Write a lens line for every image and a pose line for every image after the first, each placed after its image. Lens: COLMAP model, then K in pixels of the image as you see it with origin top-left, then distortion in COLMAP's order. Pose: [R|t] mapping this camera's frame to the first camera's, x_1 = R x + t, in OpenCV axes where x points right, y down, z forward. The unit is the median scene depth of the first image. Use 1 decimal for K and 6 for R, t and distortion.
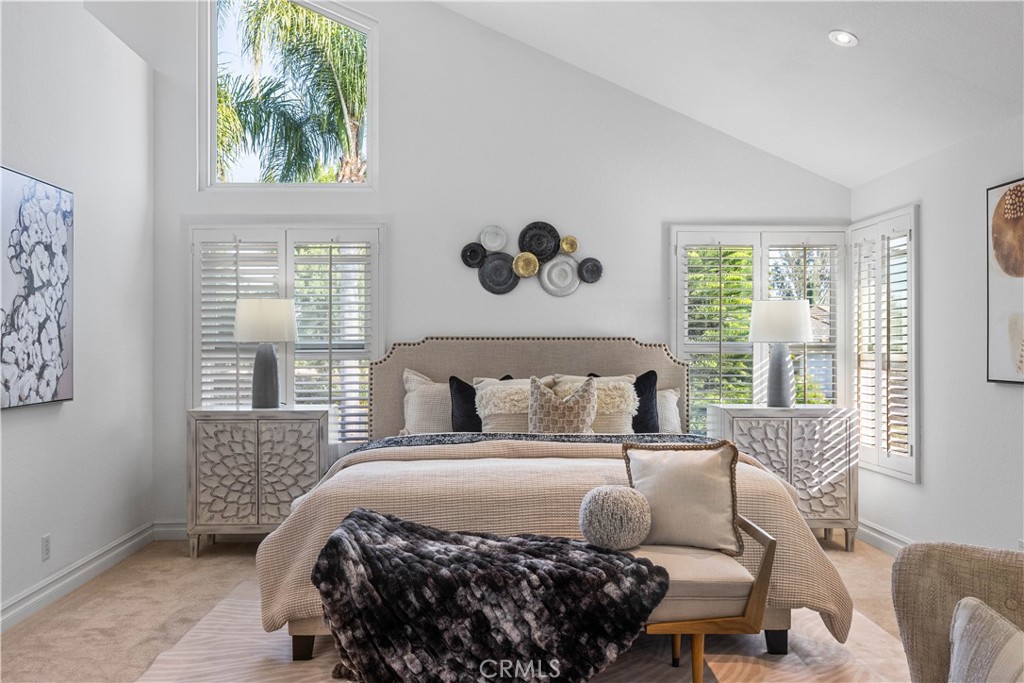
lens RADIAL K [[901.8, 0, 512.0], [0, 901.8, 341.5], [0, 0, 1]] dist [-0.002204, -0.008375]
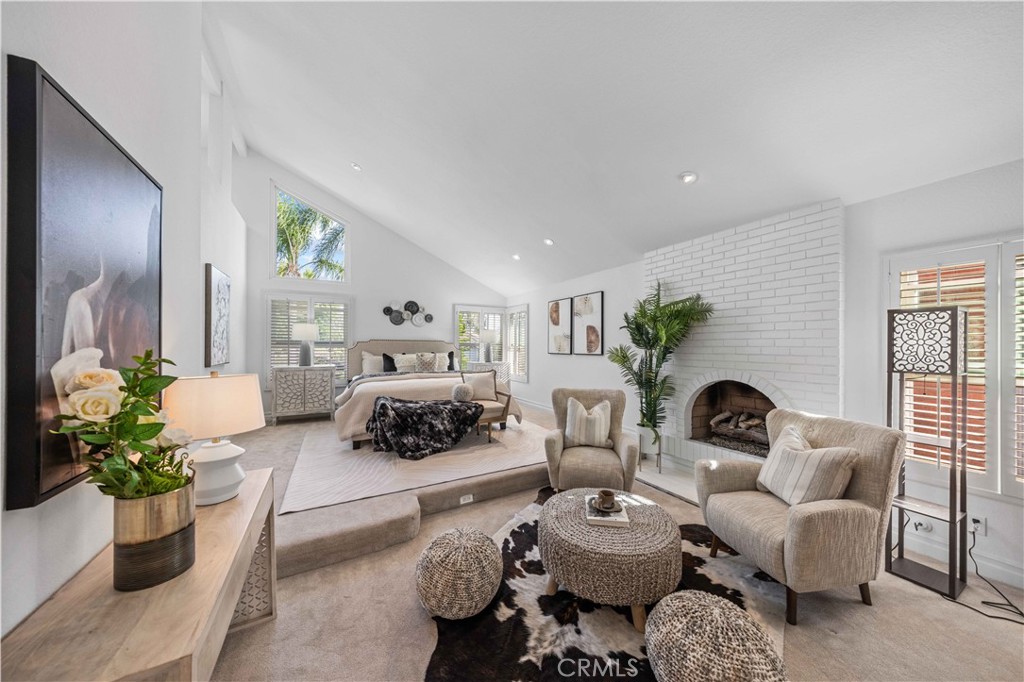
lens RADIAL K [[341.2, 0, 512.0], [0, 341.2, 341.0], [0, 0, 1]] dist [0.000464, 0.000006]
pose [[0.885008, 0.012993, 0.465394, -0.224656], [-0.008743, 0.999898, -0.011289, 0.008727], [-0.465493, 0.005922, 0.885032, -0.155471]]
